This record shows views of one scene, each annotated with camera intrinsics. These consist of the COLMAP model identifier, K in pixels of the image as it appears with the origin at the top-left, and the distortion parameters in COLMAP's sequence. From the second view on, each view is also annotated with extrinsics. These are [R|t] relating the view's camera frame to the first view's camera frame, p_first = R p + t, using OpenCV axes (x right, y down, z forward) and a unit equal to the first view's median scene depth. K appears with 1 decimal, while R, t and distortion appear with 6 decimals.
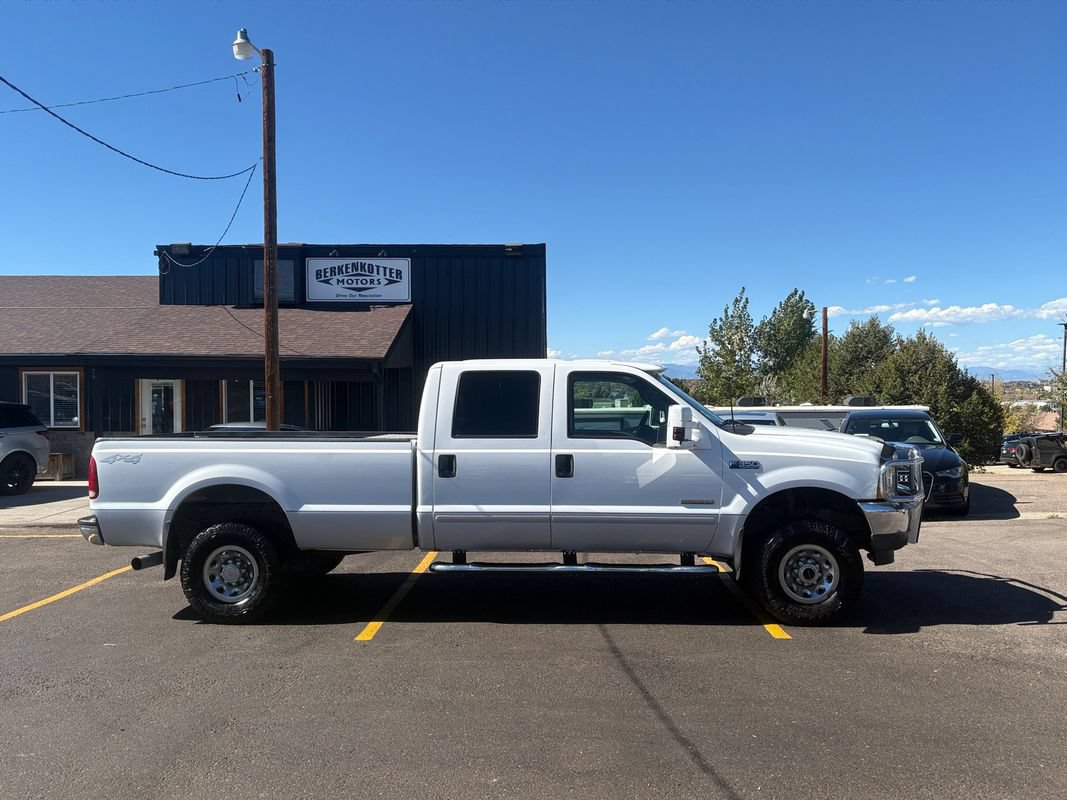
lens RADIAL K [[890.6, 0, 533.5], [0, 890.6, 400.0], [0, 0, 1]] dist [0.036746, -0.019553]
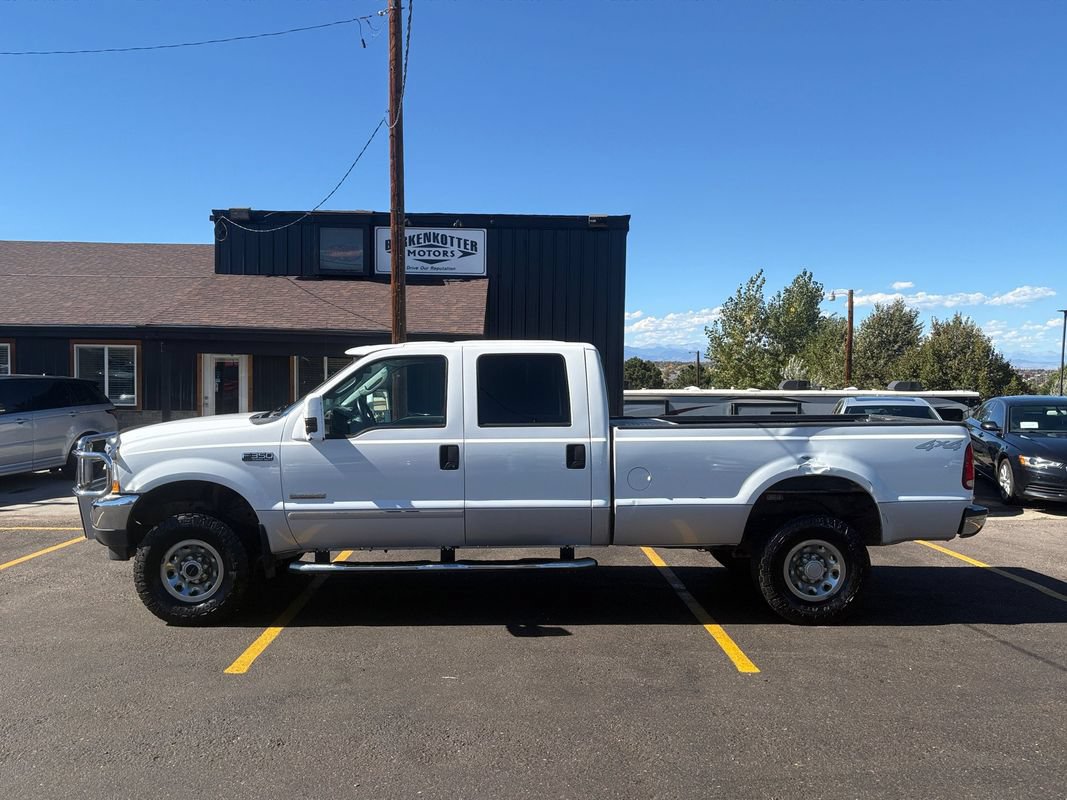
lens RADIAL K [[890.6, 0, 533.5], [0, 890.6, 400.0], [0, 0, 1]] dist [0.036746, -0.019553]
pose [[0.998829, 0.010070, 0.047327, -0.131231], [-0.011104, 0.999704, 0.021635, 0.000135], [-0.047095, -0.022135, 0.998645, 0.055663]]
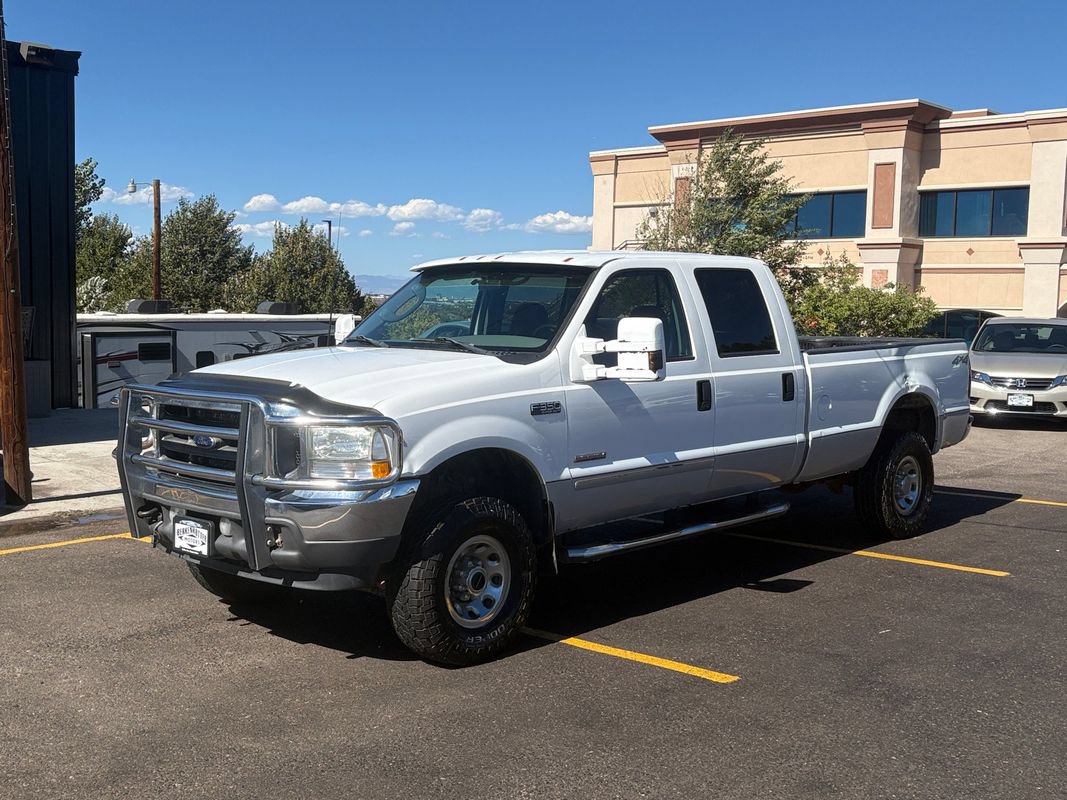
lens RADIAL K [[1207.4, 0, 533.5], [0, 1207.4, 400.0], [0, 0, 1]] dist [0.065691, -0.057050]
pose [[0.665301, -0.048166, 0.745020, -0.426321], [-0.009101, 0.997319, 0.072605, 0.003905], [-0.746520, -0.055084, 0.663079, 0.171548]]
